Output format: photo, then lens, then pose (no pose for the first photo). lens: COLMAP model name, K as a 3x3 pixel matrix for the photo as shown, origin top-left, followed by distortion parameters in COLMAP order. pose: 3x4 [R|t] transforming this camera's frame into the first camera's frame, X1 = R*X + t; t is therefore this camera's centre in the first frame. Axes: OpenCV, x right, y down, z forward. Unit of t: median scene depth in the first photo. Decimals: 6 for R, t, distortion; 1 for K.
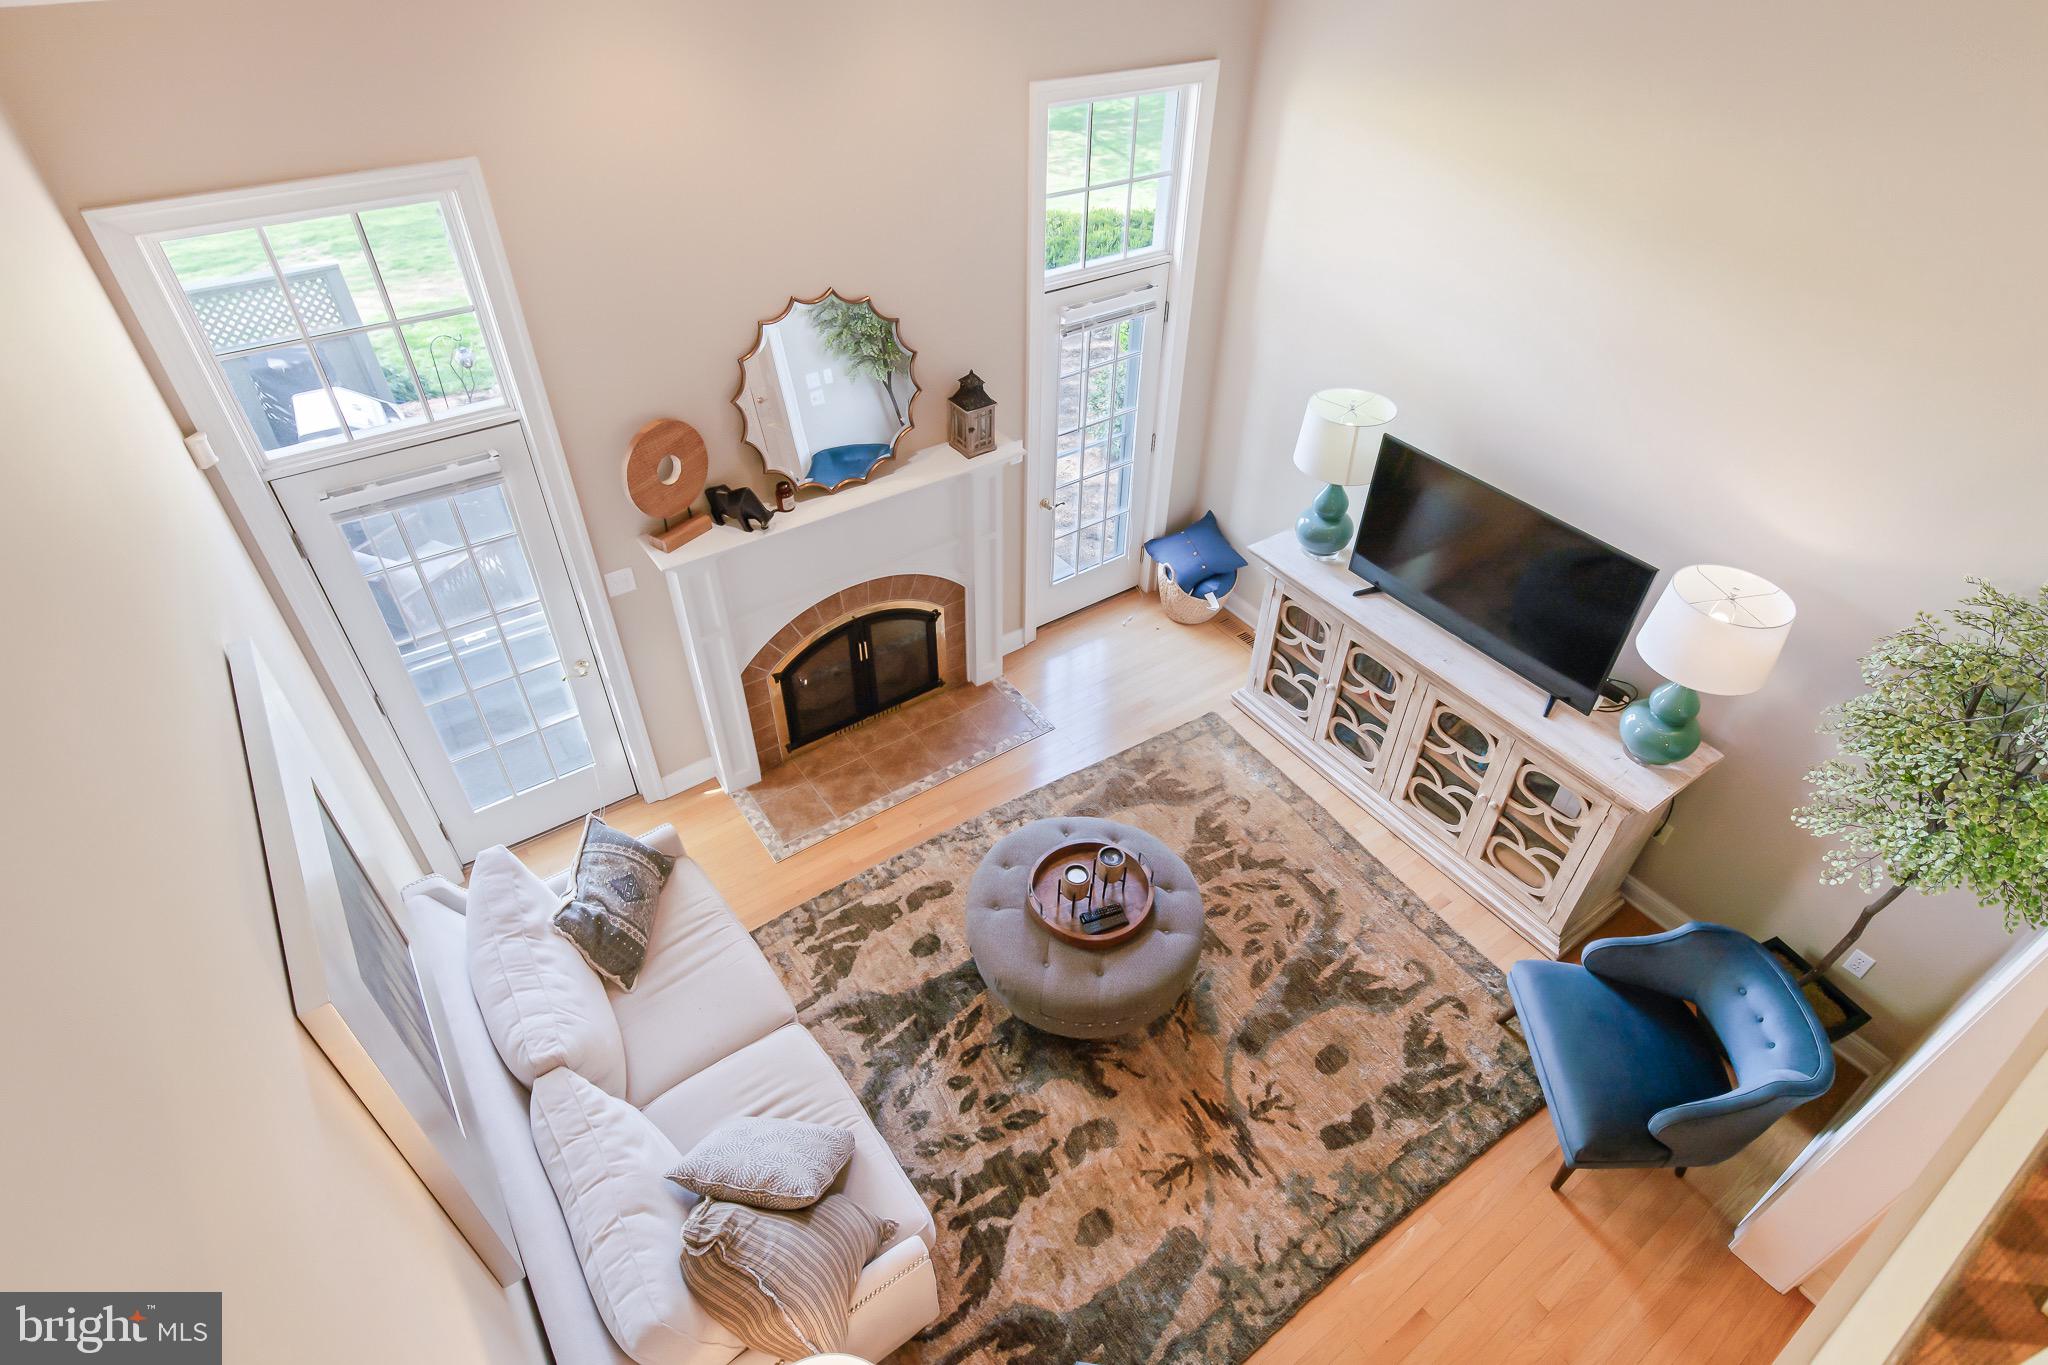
lens RADIAL K [[1053.1, 0, 1026.7], [0, 1053.1, 675.4], [0, 0, 1]] dist [0.004376, -0.000676]
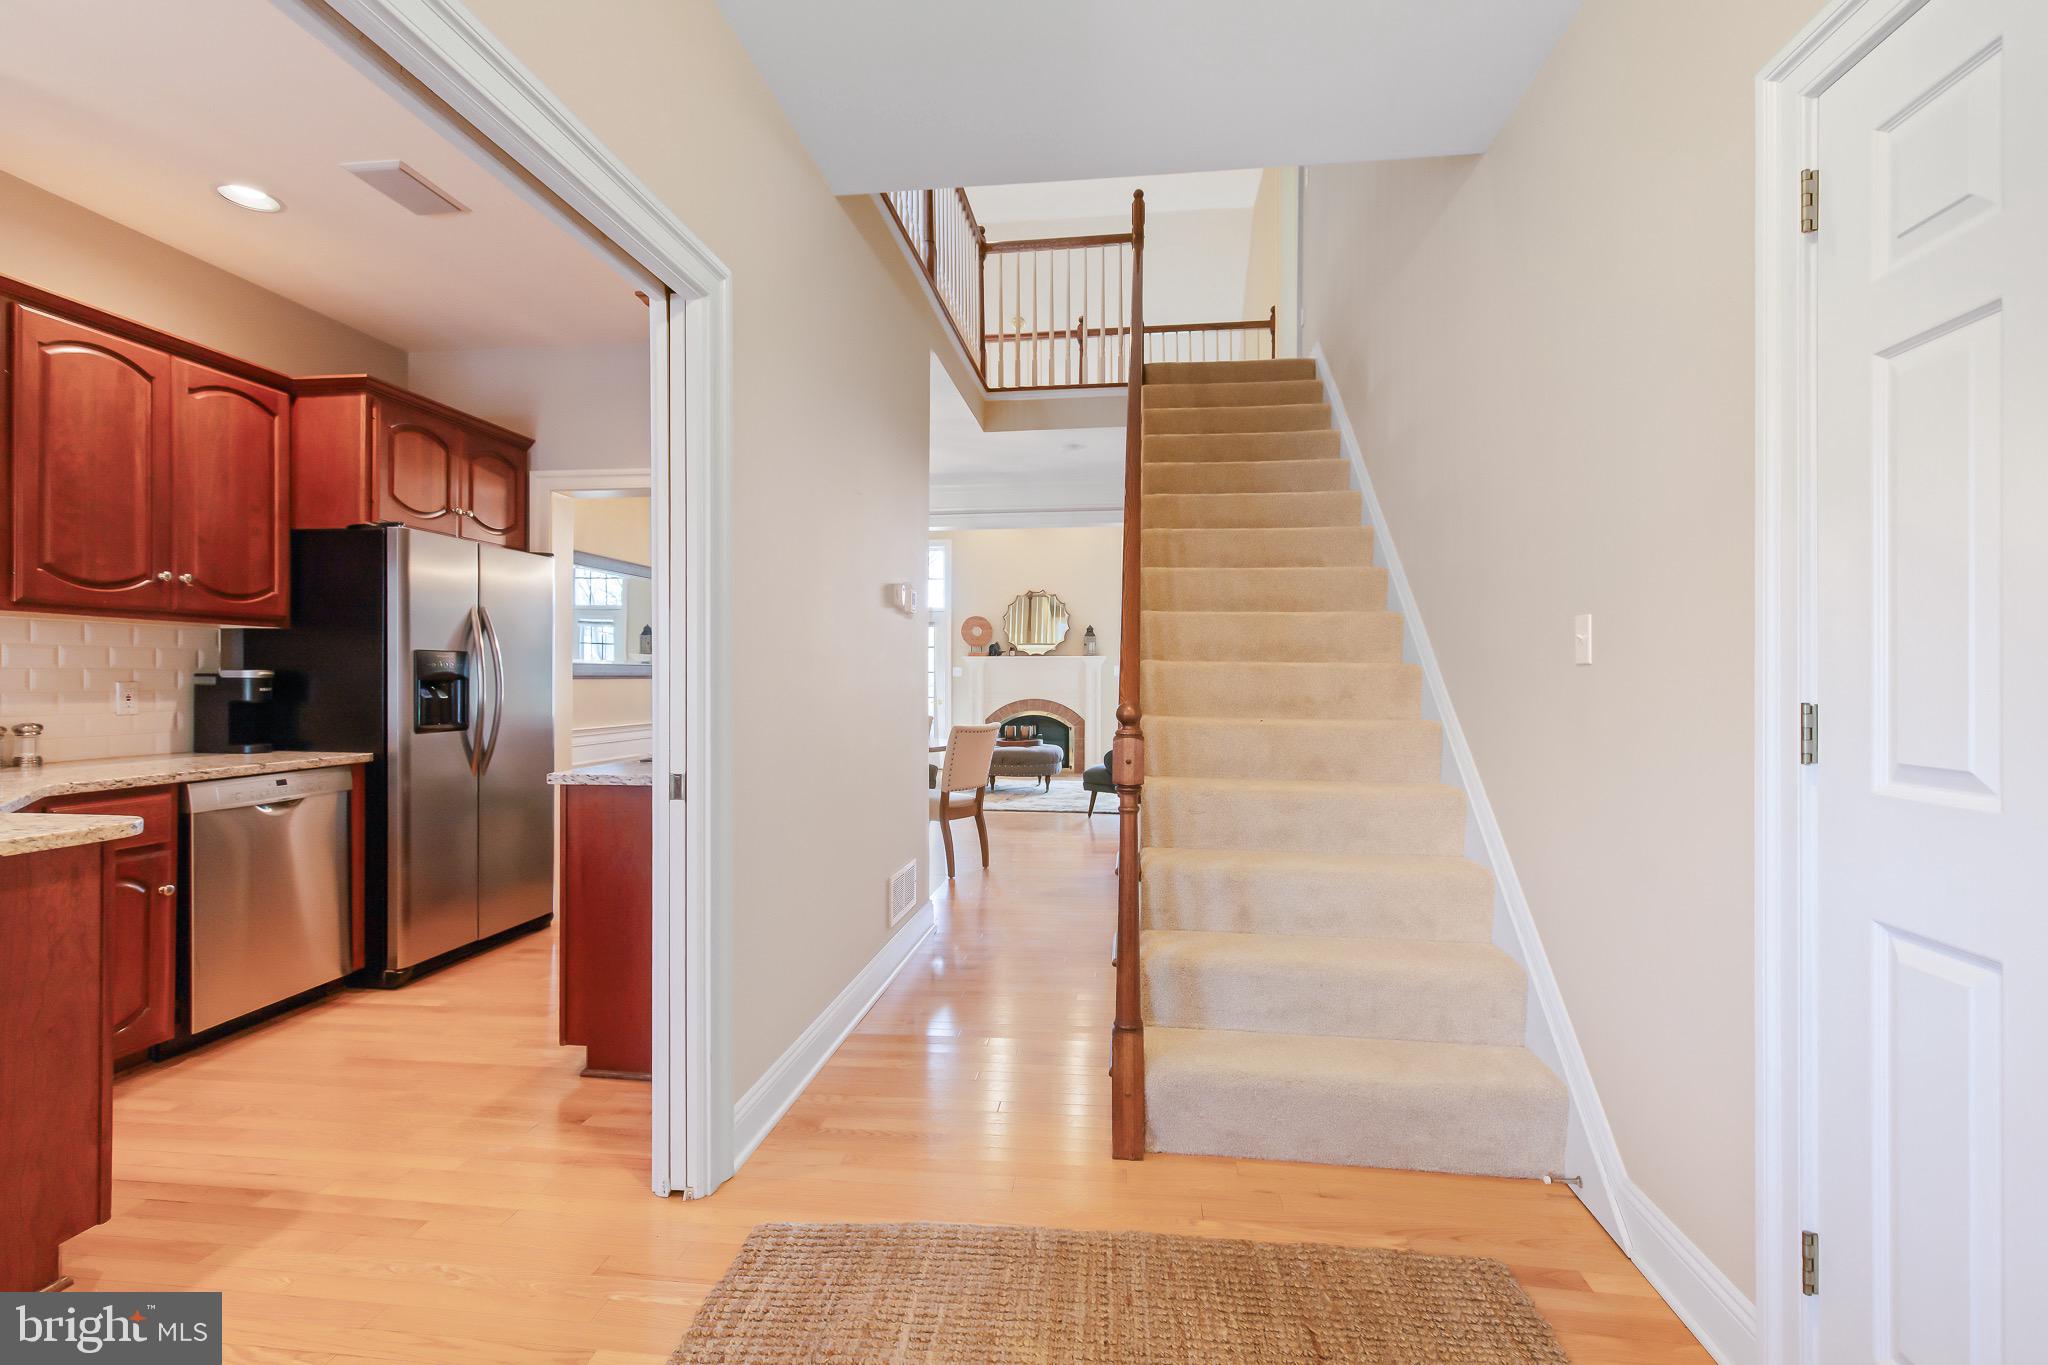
lens RADIAL K [[930.2, 0, 1031.3], [0, 930.2, 677.4], [0, 0, 1]] dist [0.000940, 0.000205]
pose [[0.739302, -0.006741, -0.673341, 1.559978], [-0.428533, 0.766614, -0.478187, 1.105269], [0.519416, 0.642073, 0.563870, -0.374183]]
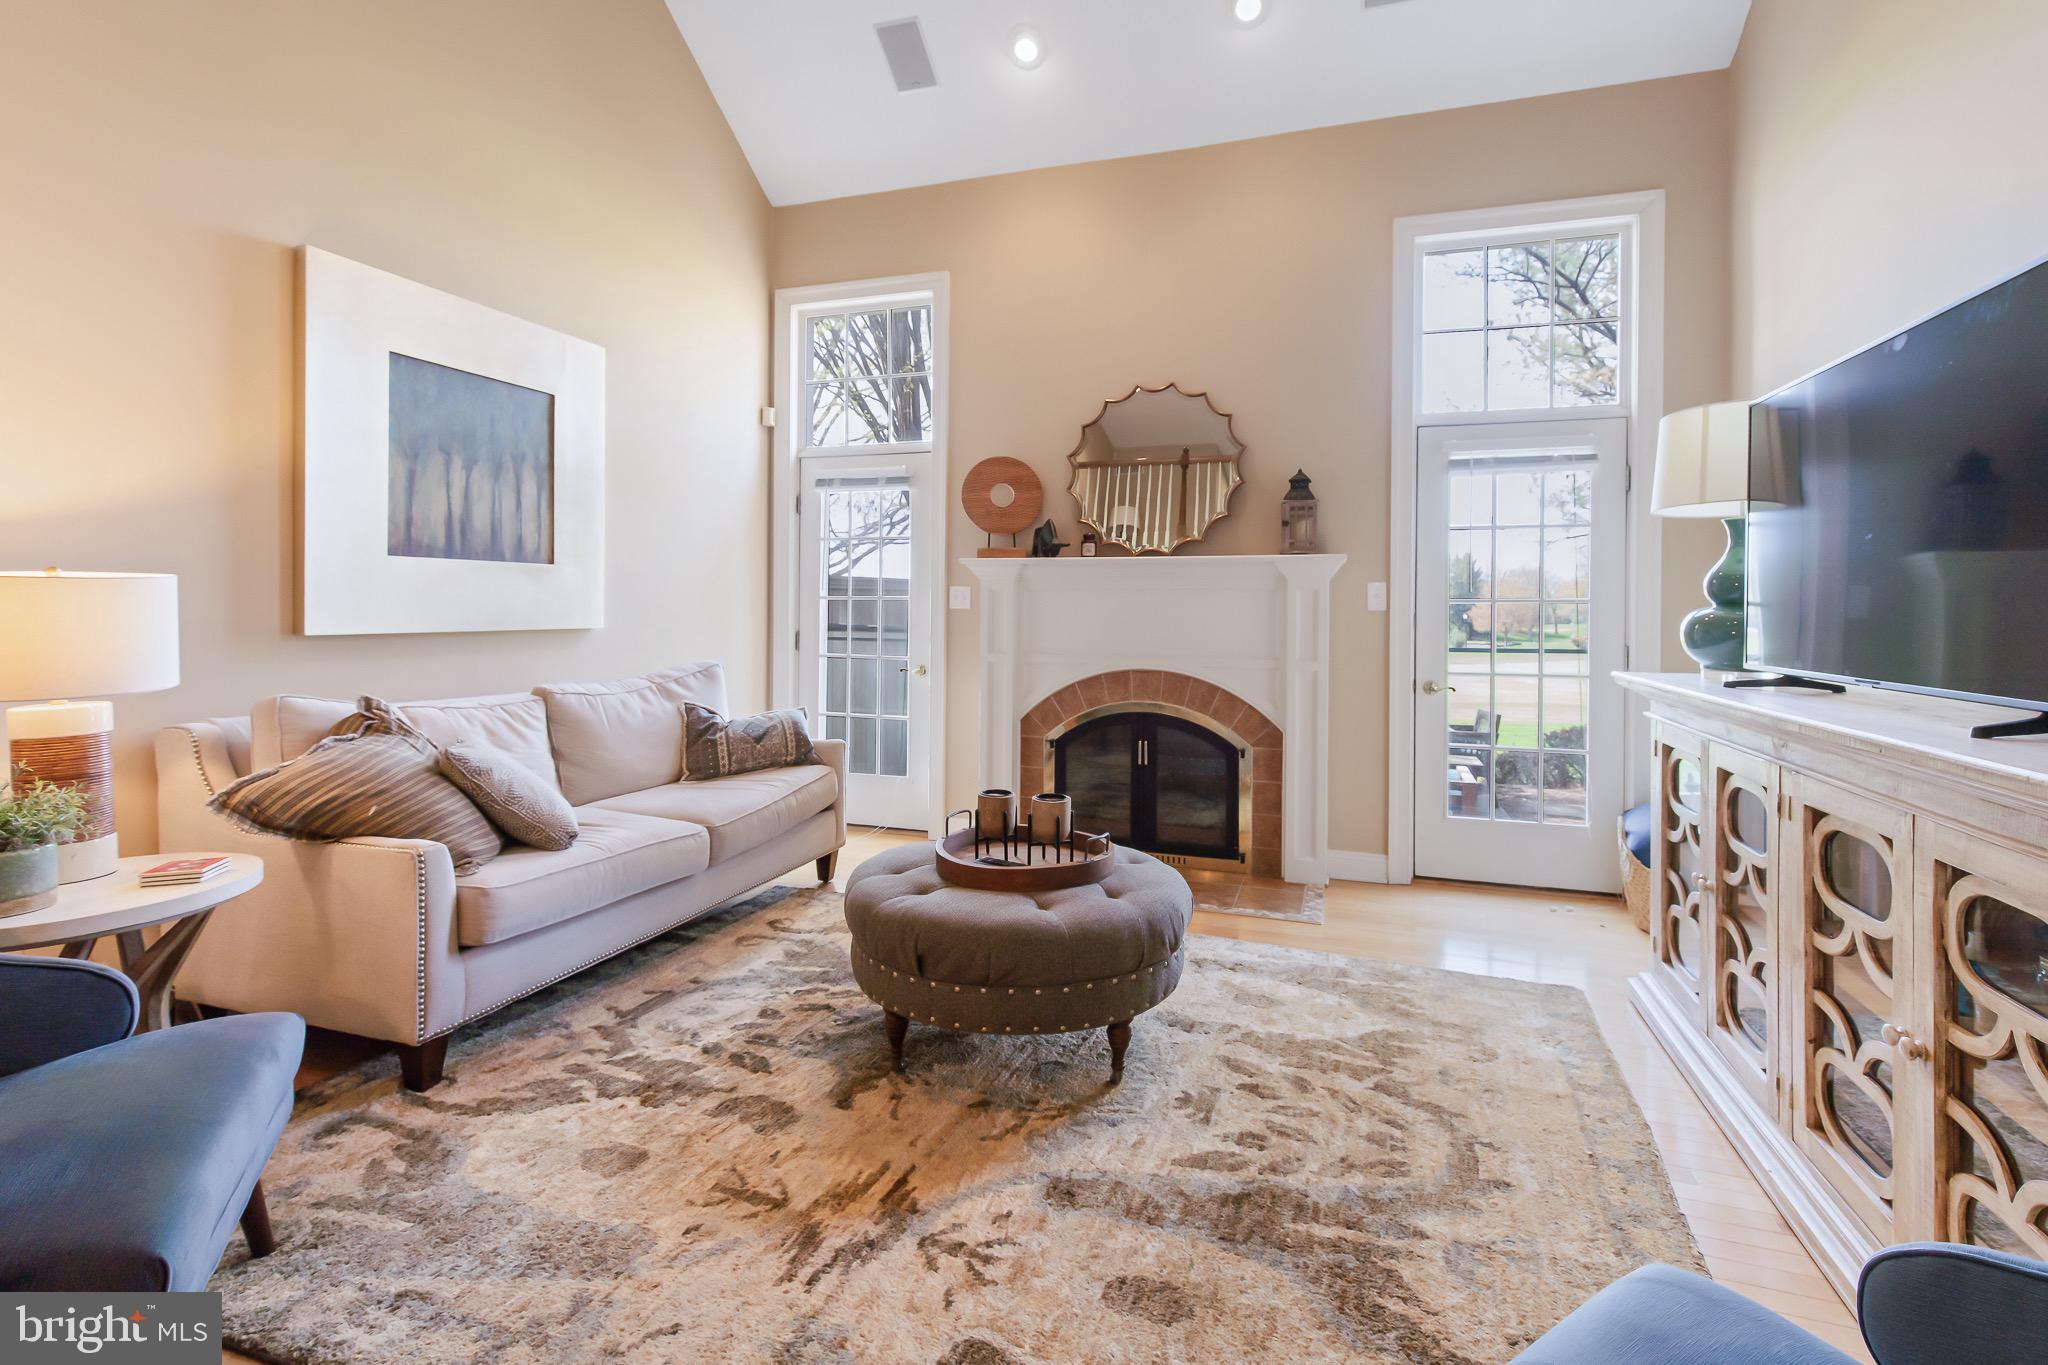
lens RADIAL K [[930.2, 0, 1029.6], [0, 930.2, 617.8], [0, 0, 1]] dist [0.000940, 0.000205]
pose [[0.595614, 0.003141, -0.803265, 0.530957], [-0.519769, 0.763935, -0.382417, 0.301026], [0.612441, 0.645285, 0.456644, 0.575884]]
